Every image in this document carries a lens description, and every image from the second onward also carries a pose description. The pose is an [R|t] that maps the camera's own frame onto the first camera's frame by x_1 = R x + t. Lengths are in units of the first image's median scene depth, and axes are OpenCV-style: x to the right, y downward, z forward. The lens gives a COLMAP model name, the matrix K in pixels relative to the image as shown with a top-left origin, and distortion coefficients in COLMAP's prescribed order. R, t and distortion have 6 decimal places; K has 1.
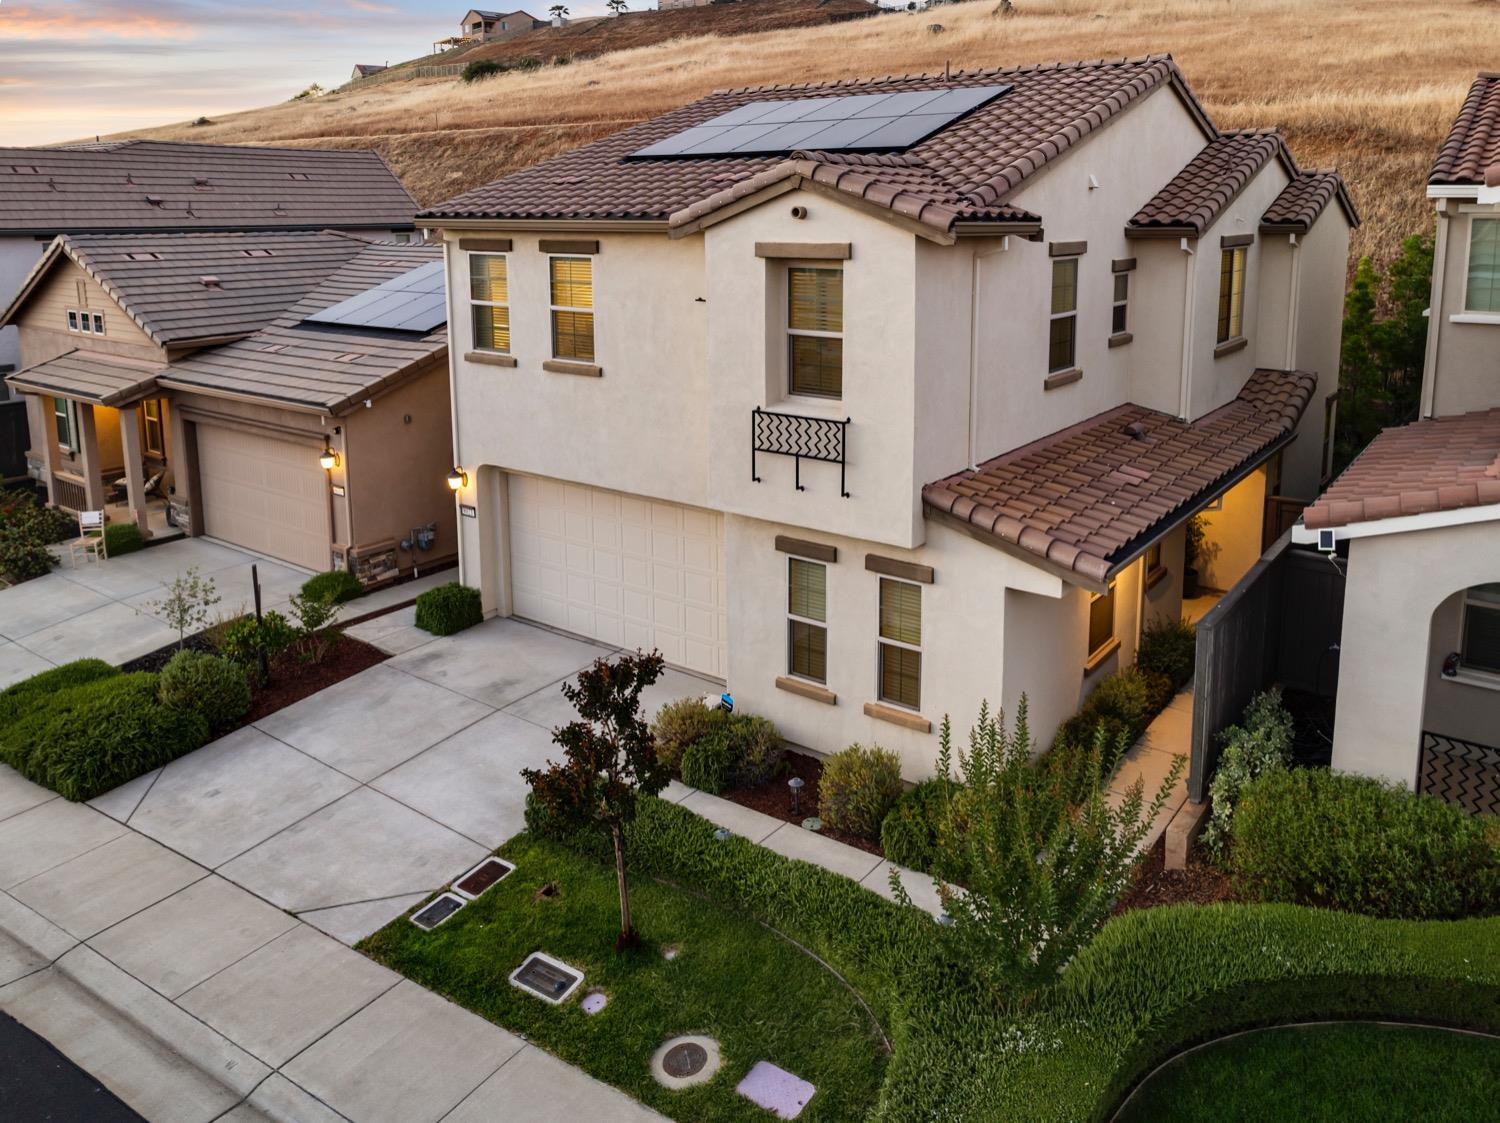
lens RADIAL K [[1109.0, 0, 813.0], [0, 1109.0, 374.2], [0, 0, 1]] dist [0.003583, 0.002133]
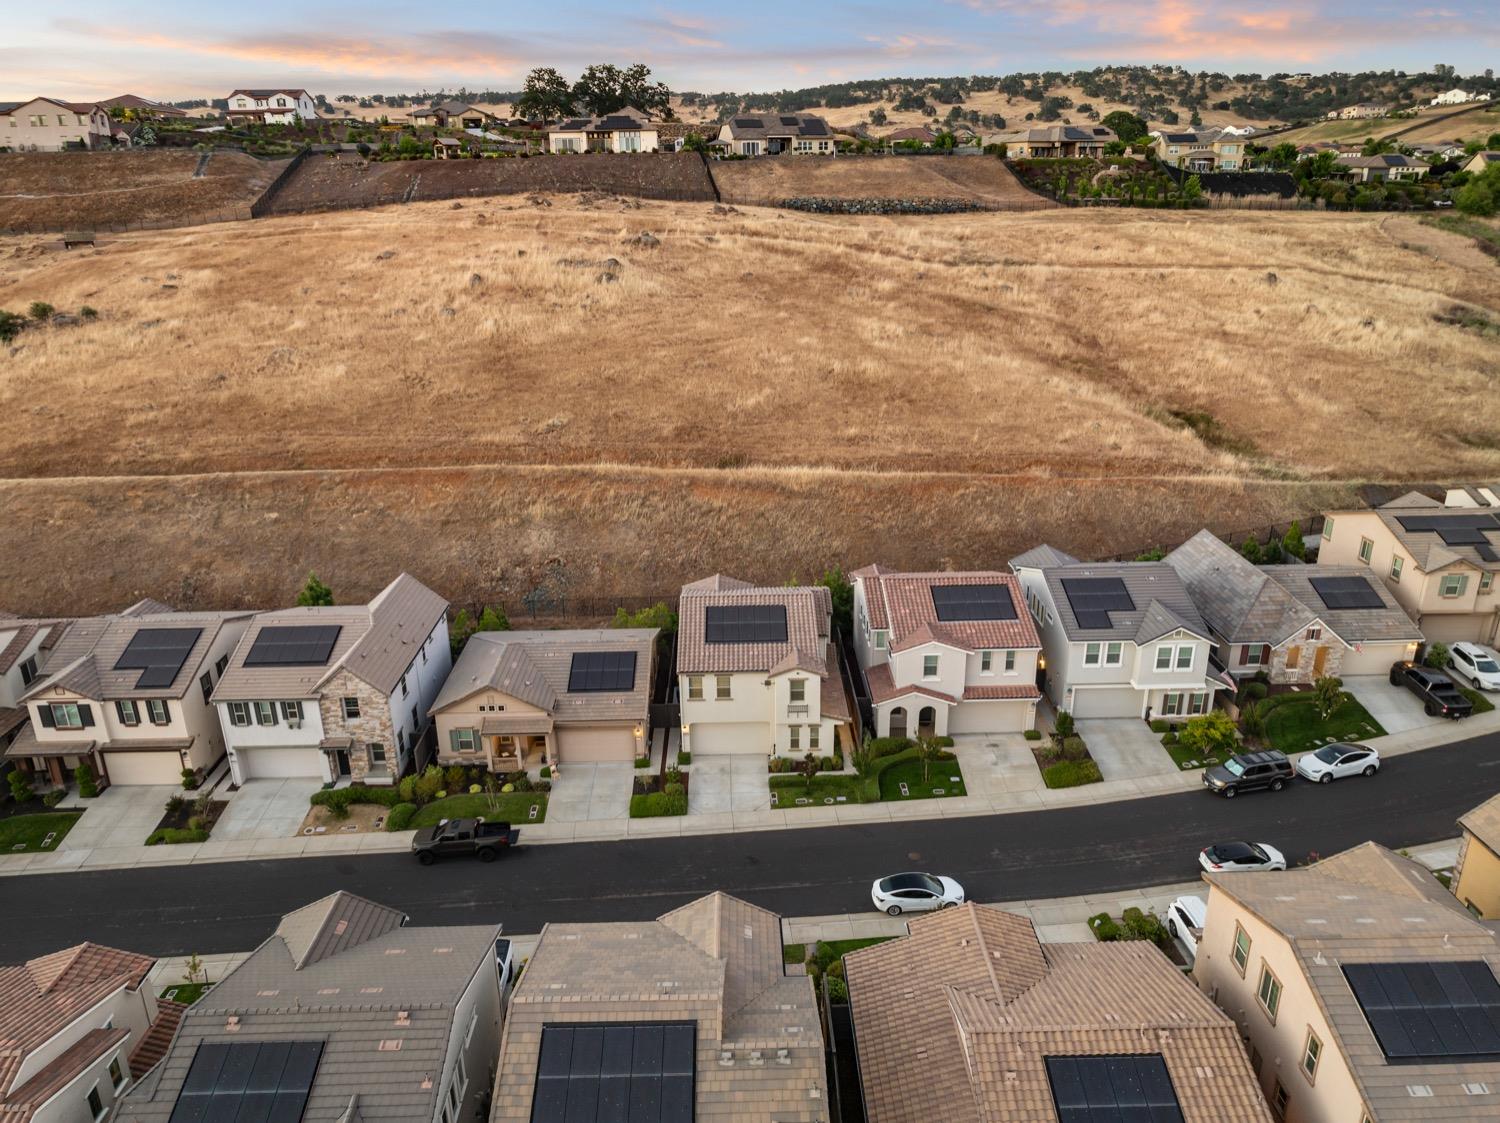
lens RADIAL K [[1050.7, 0, 748.1], [0, 1050.7, 559.0], [0, 0, 1]] dist [-0.011841, 0.018677]
pose [[0.808078, -0.211238, 0.549899, -2.827392], [0.098676, 0.968844, 0.227167, -1.815724], [-0.580753, -0.129307, 0.803745, -2.882487]]
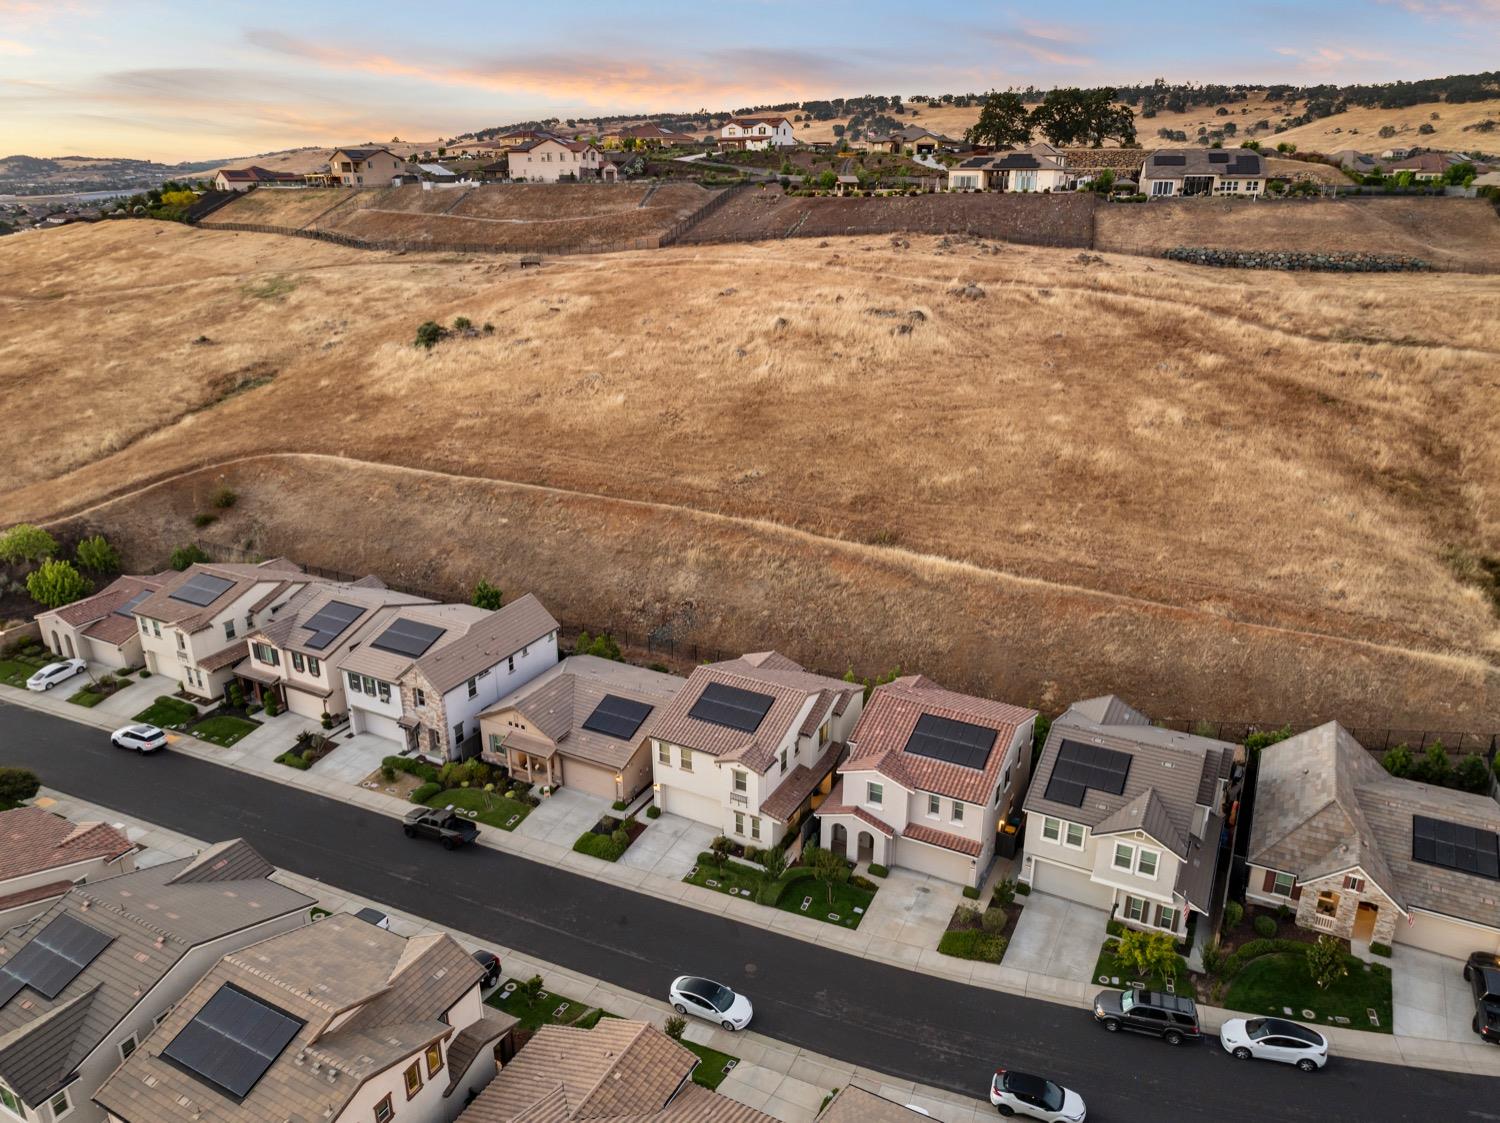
lens RADIAL K [[1050.7, 0, 748.1], [0, 1050.7, 559.0], [0, 0, 1]] dist [-0.011841, 0.018677]
pose [[0.991734, -0.042820, 0.120953, -0.560975], [0.017286, 0.978666, 0.204727, -2.235997], [-0.127139, -0.200944, 0.971317, -4.021561]]
